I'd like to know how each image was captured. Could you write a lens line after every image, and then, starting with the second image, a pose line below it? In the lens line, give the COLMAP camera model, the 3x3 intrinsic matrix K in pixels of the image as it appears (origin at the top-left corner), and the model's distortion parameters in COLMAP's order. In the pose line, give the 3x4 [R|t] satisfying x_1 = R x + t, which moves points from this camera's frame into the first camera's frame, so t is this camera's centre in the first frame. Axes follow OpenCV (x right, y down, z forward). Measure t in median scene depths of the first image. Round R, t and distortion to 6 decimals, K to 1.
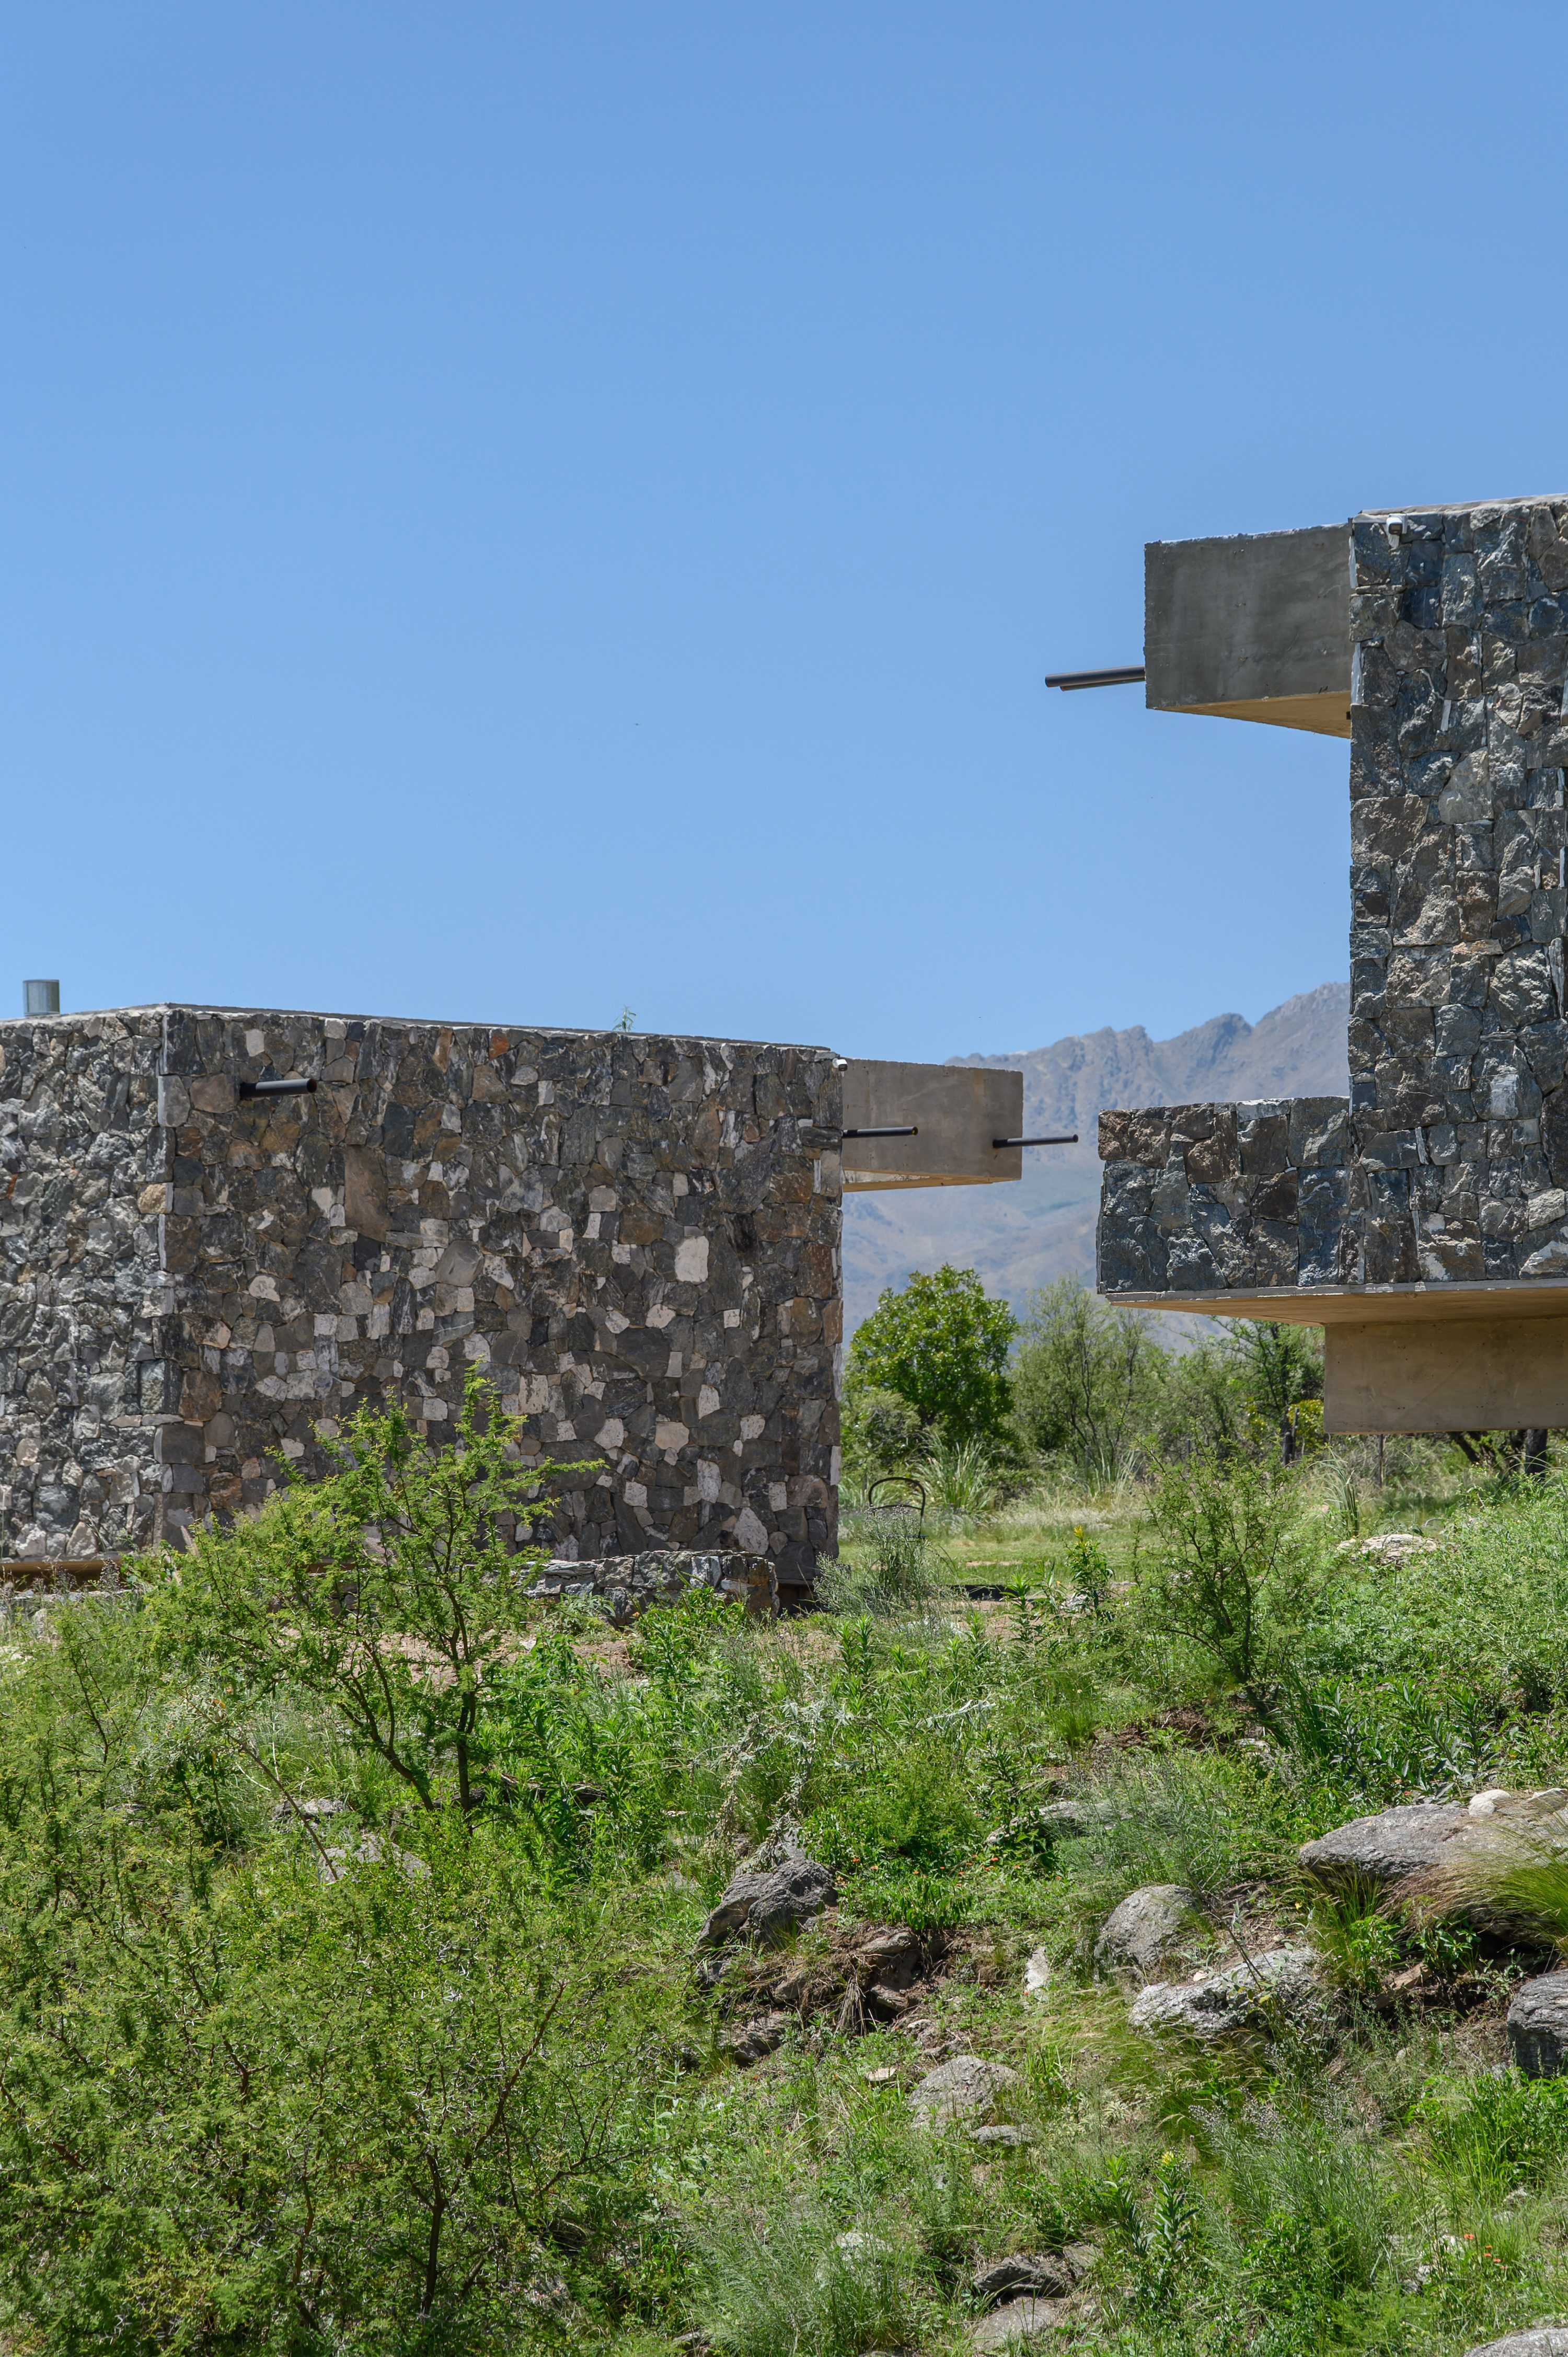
lens RADIAL K [[7884.7, 0, 784.0], [0, 7884.7, 1178.5], [0, 0, 1]] dist [0.005318, 1.316269]
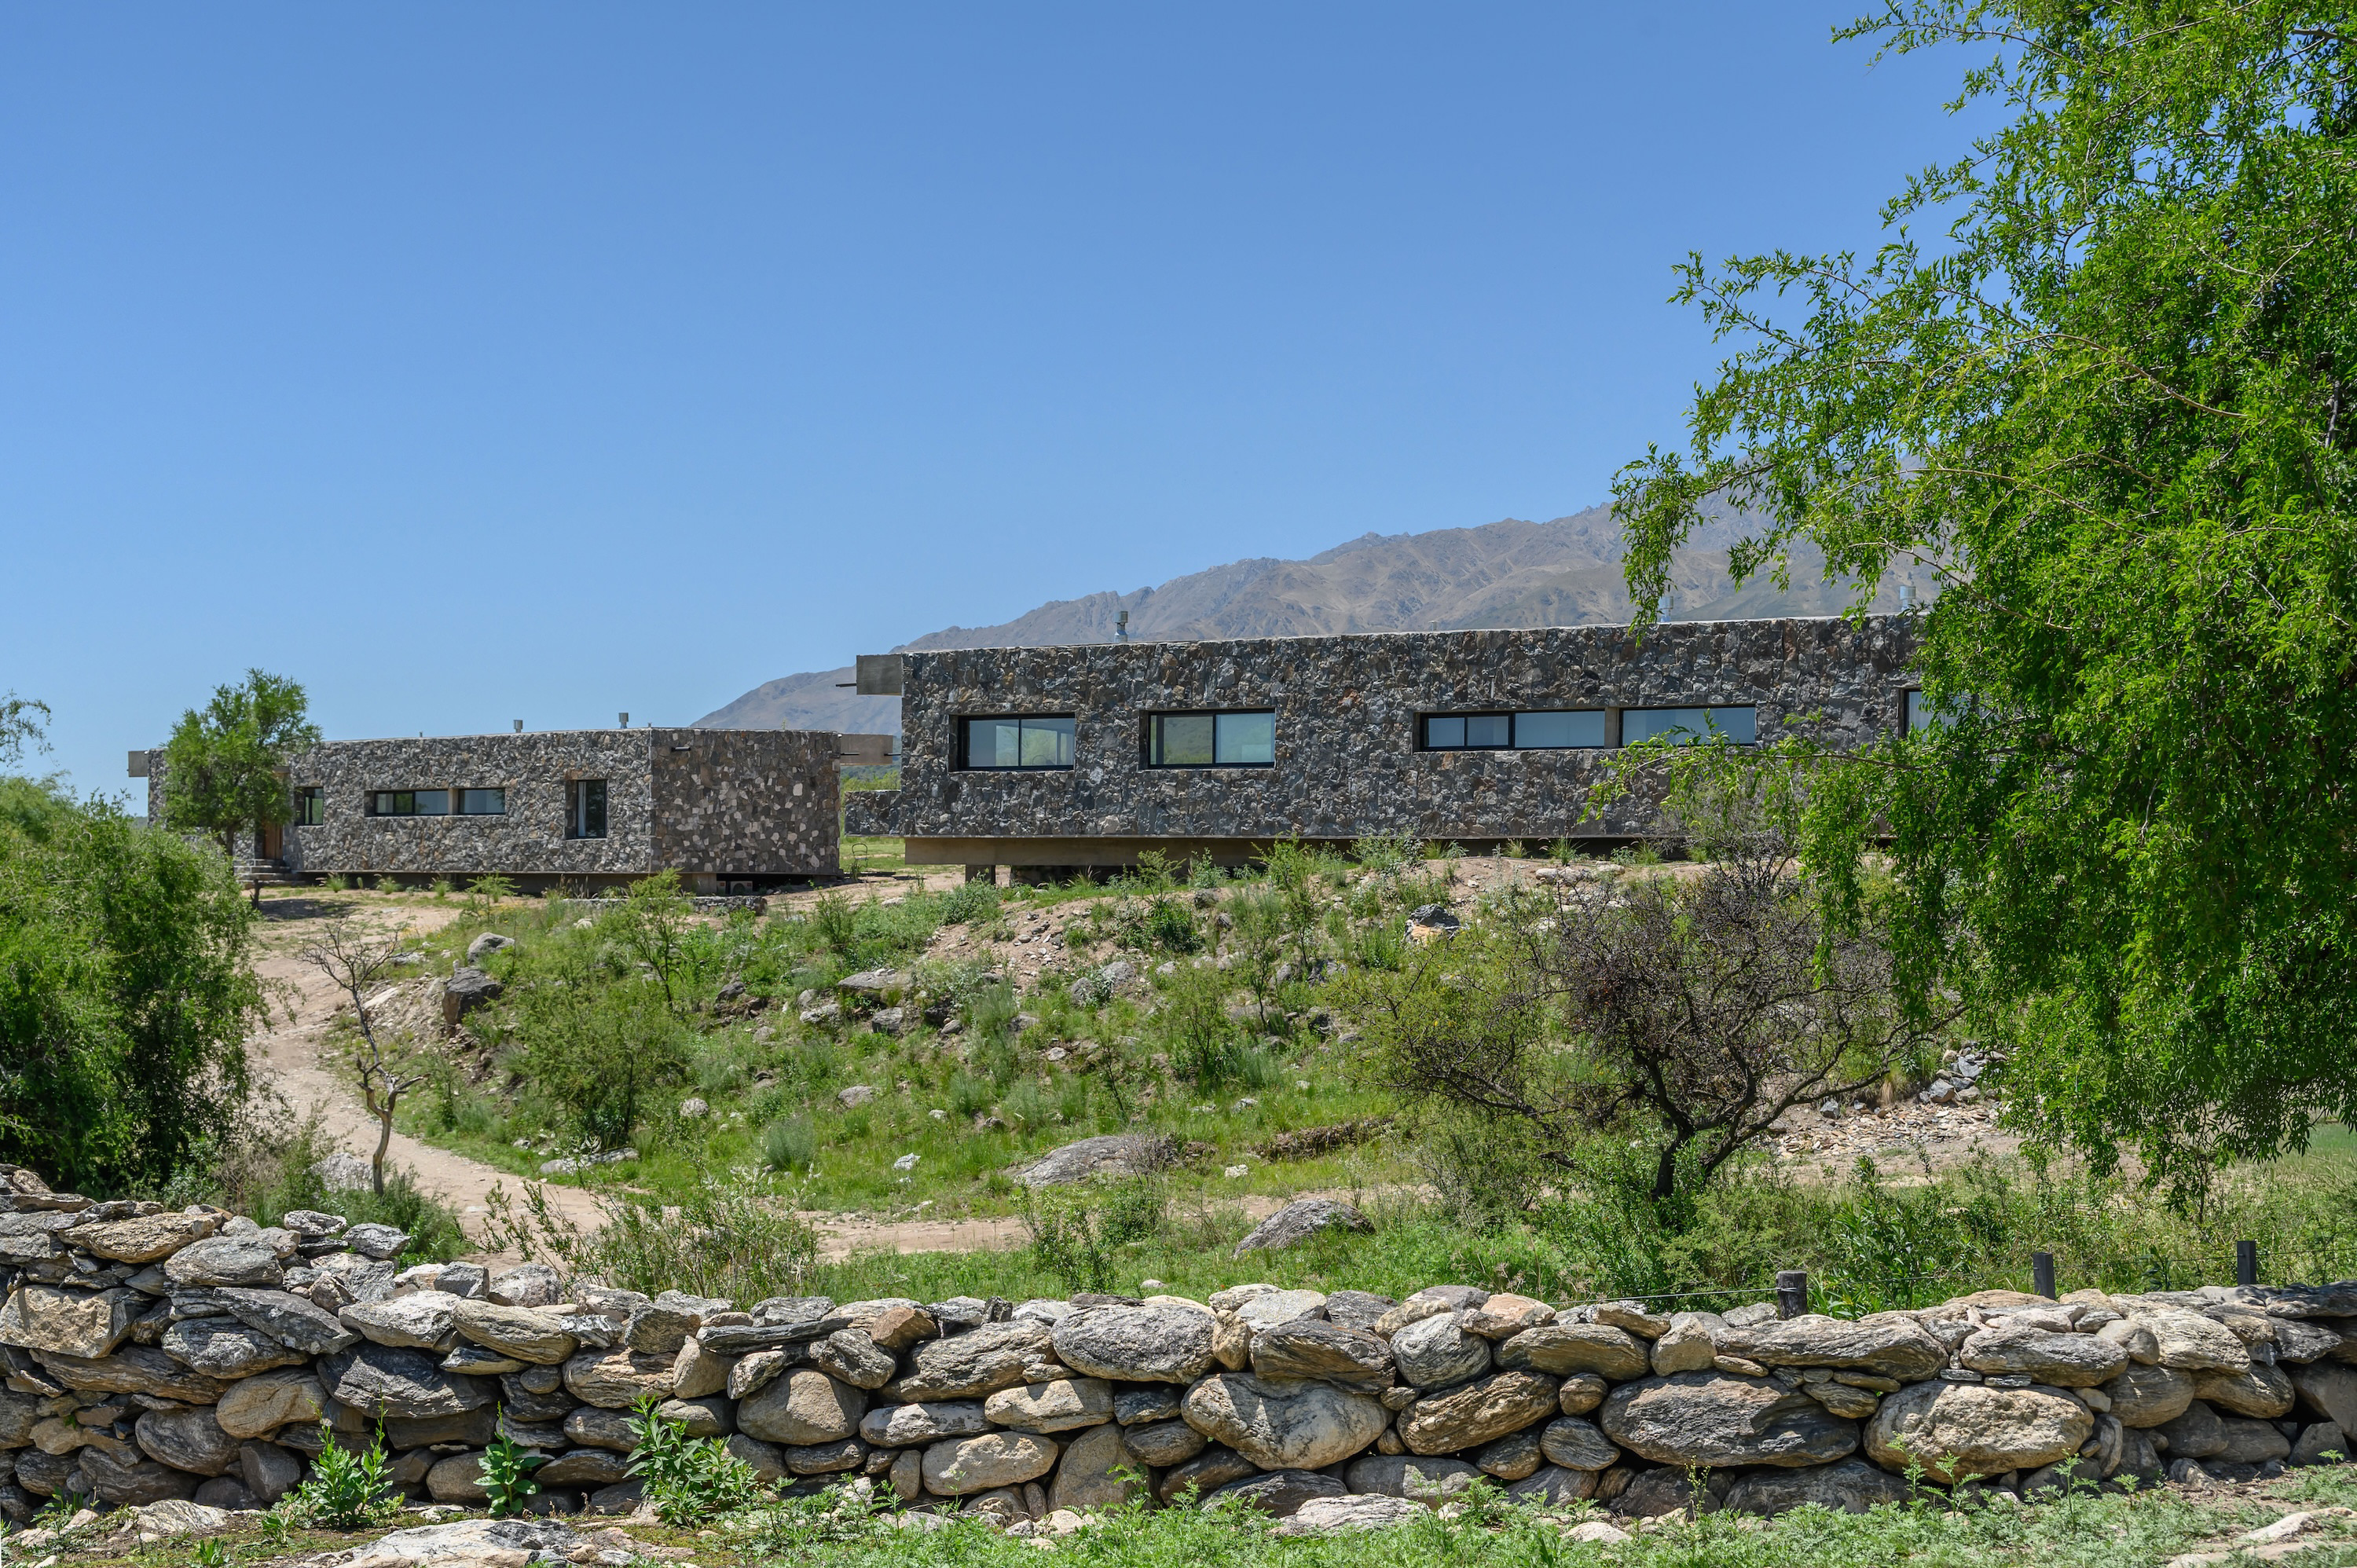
lens RADIAL K [[2655.0, 0, 1179.0], [0, 2655.0, 853.6], [0, 0, 1]] dist [0.001143, -0.138160]
pose [[0.996629, -0.002128, 0.082008, 0.069609], [-0.003645, 0.997528, 0.070179, -0.051807], [-0.081955, -0.070242, 0.994158, -0.293460]]
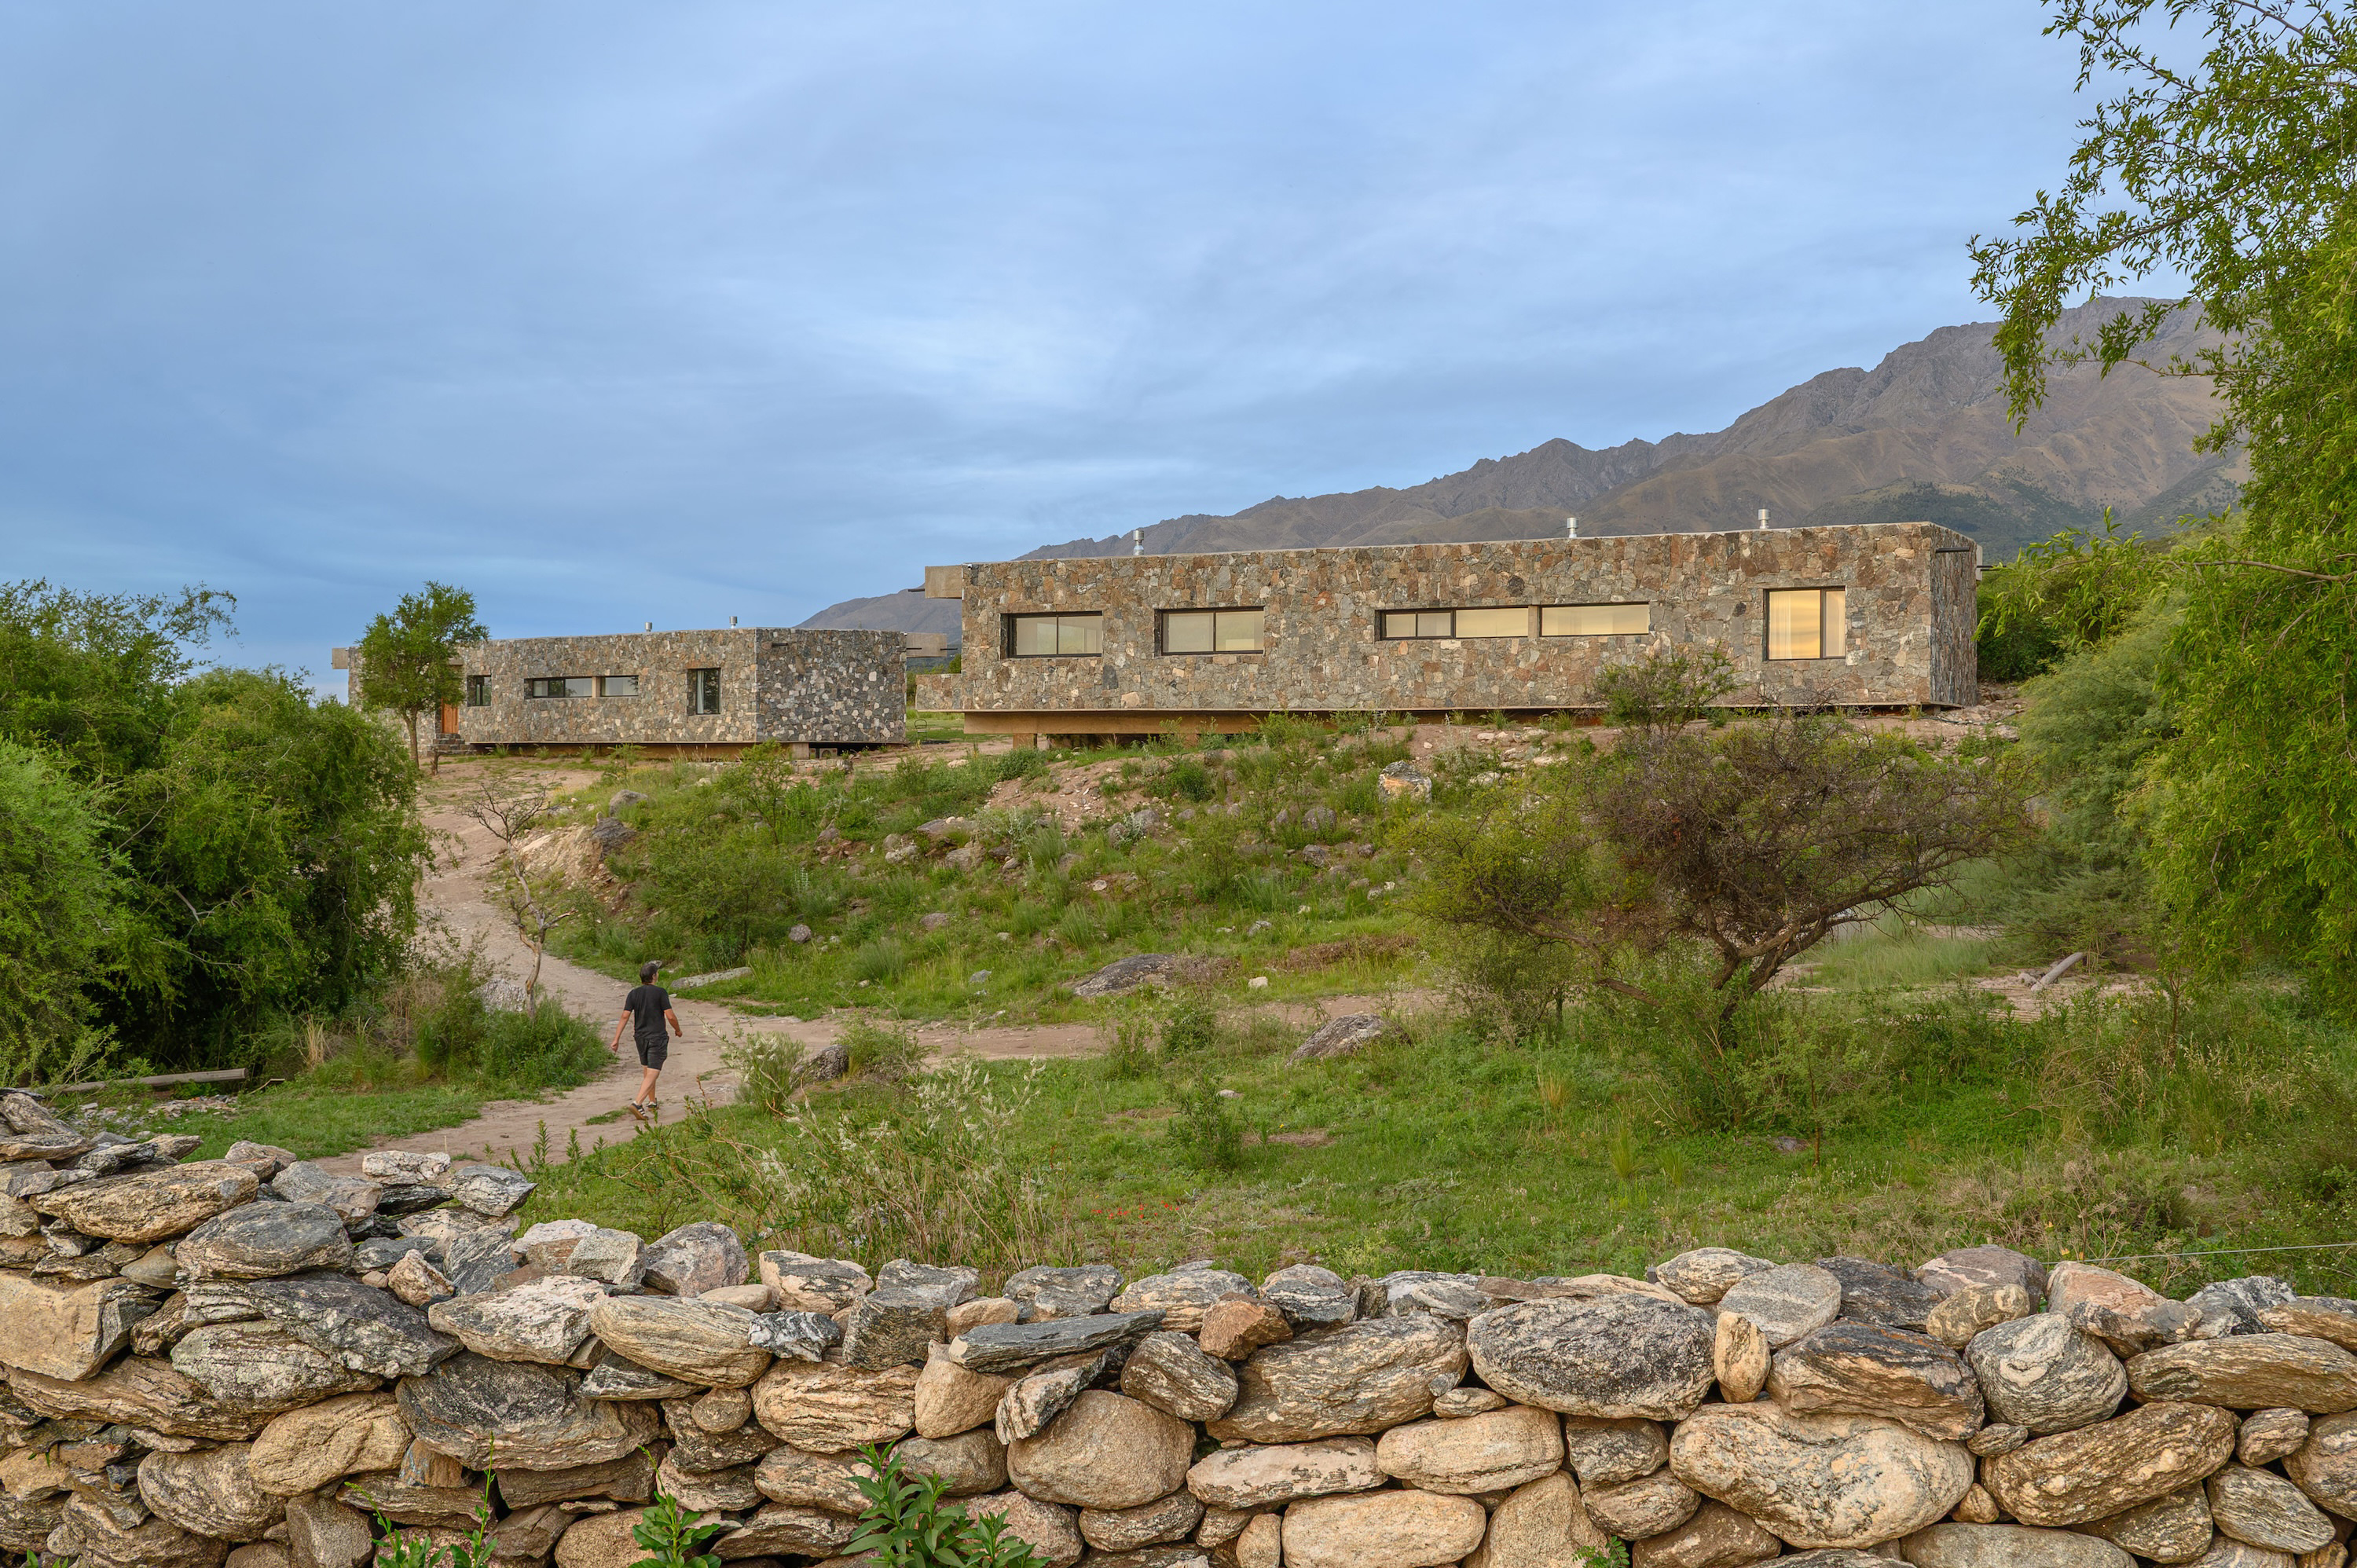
lens RADIAL K [[1944.7, 0, 1268.0], [0, 1944.7, 723.4], [0, 0, 1]] dist [0.001737, -0.004091]
pose [[0.989120, -0.006217, 0.146982, 0.055246], [-0.003653, 0.997761, 0.066786, -0.043453], [-0.147068, -0.066596, 0.986882, -0.216195]]
